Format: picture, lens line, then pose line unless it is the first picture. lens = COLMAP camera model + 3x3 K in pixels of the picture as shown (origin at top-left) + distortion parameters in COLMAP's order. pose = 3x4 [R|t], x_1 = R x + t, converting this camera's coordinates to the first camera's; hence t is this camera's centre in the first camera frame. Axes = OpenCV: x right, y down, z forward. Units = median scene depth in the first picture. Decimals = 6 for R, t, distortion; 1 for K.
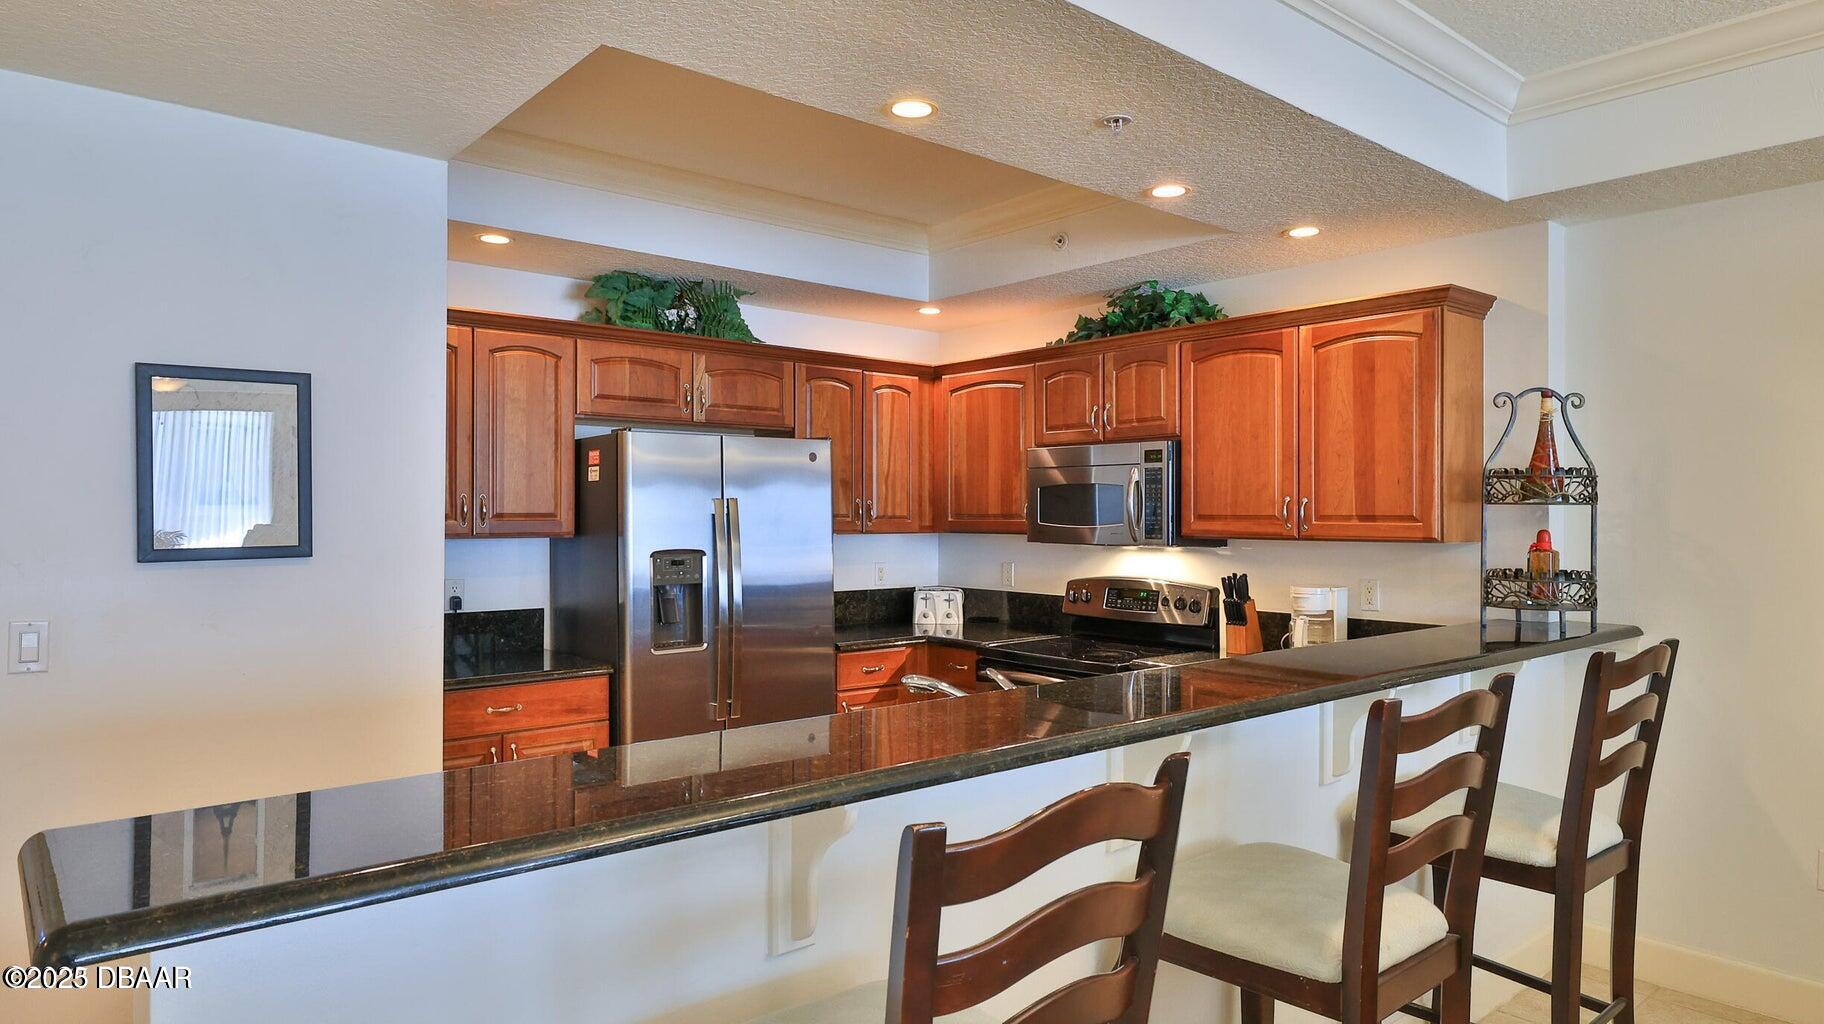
lens RADIAL K [[1105.6, 0, 911.2], [0, 1105.6, 513.6], [0, 0, 1]] dist [-0.008022, -0.002499]
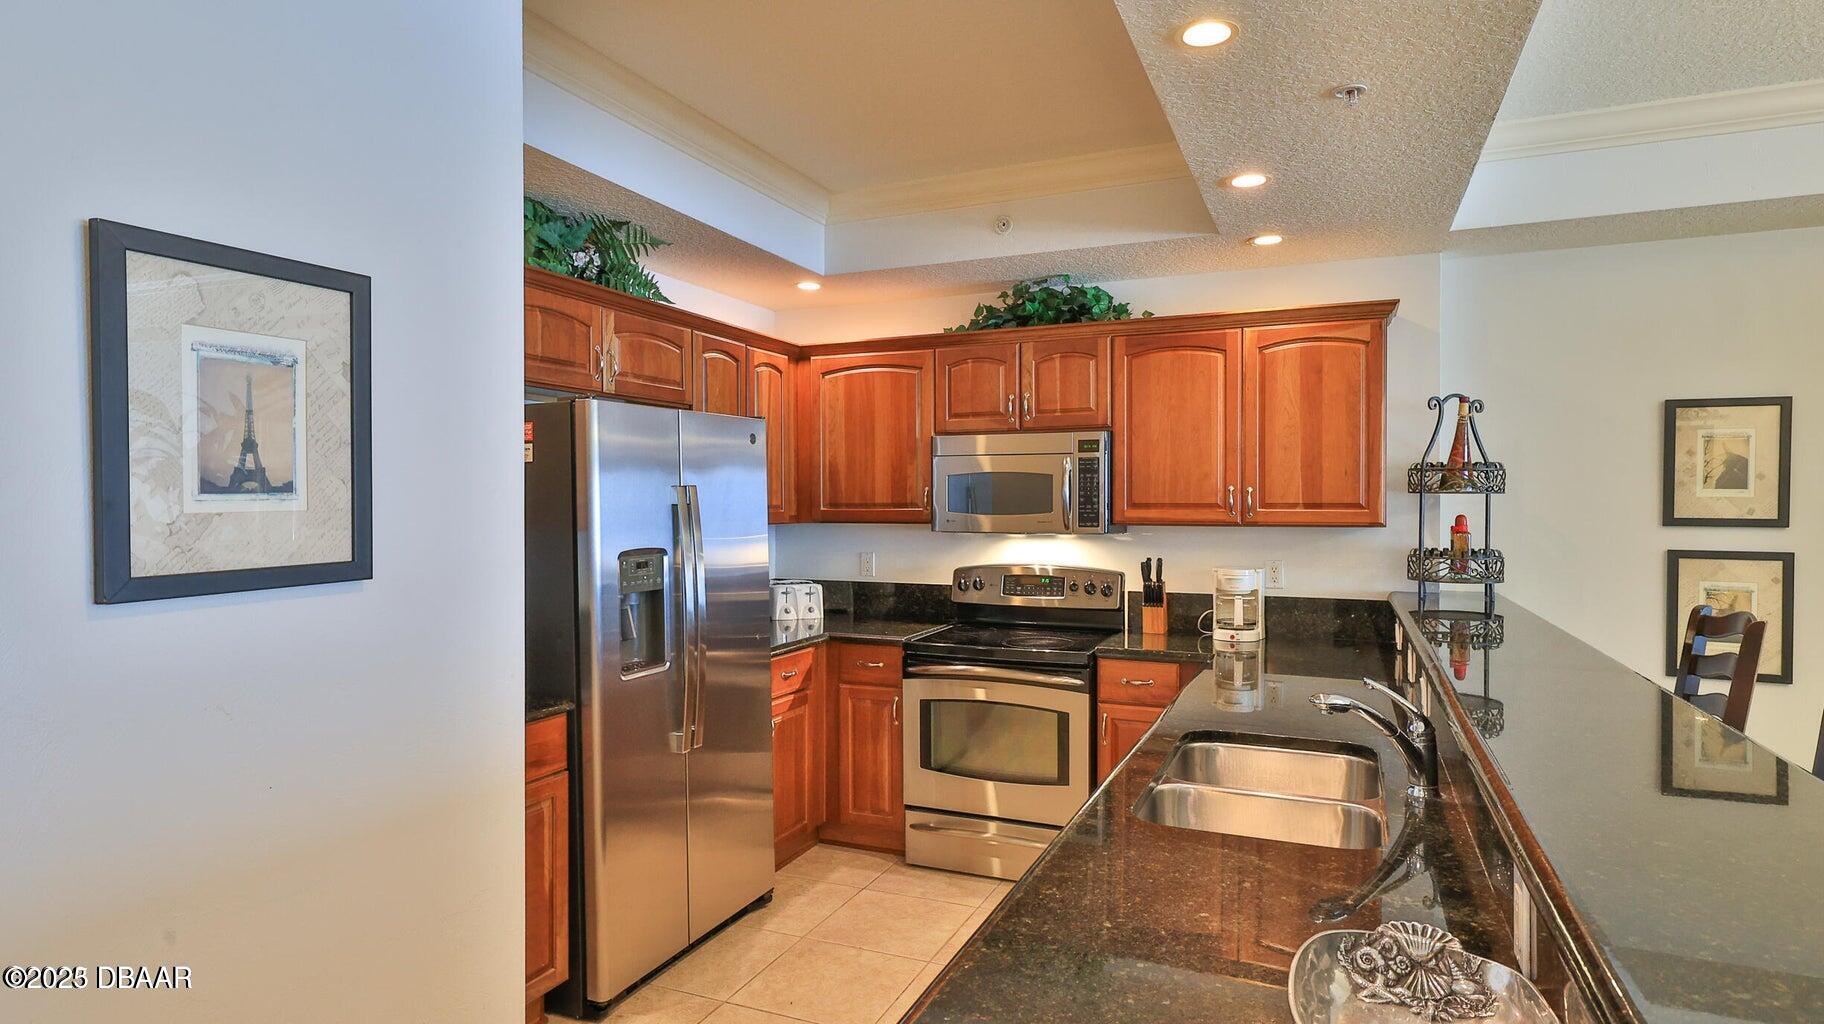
lens RADIAL K [[993.7, 0, 913.6], [0, 993.7, 510.0], [0, 0, 1]] dist [0.002776, 0.000966]
pose [[0.895064, -0.006766, 0.445886, -0.337563], [0.002795, 0.999950, 0.009561, -0.001865], [-0.445929, -0.007312, 0.895039, 0.246922]]
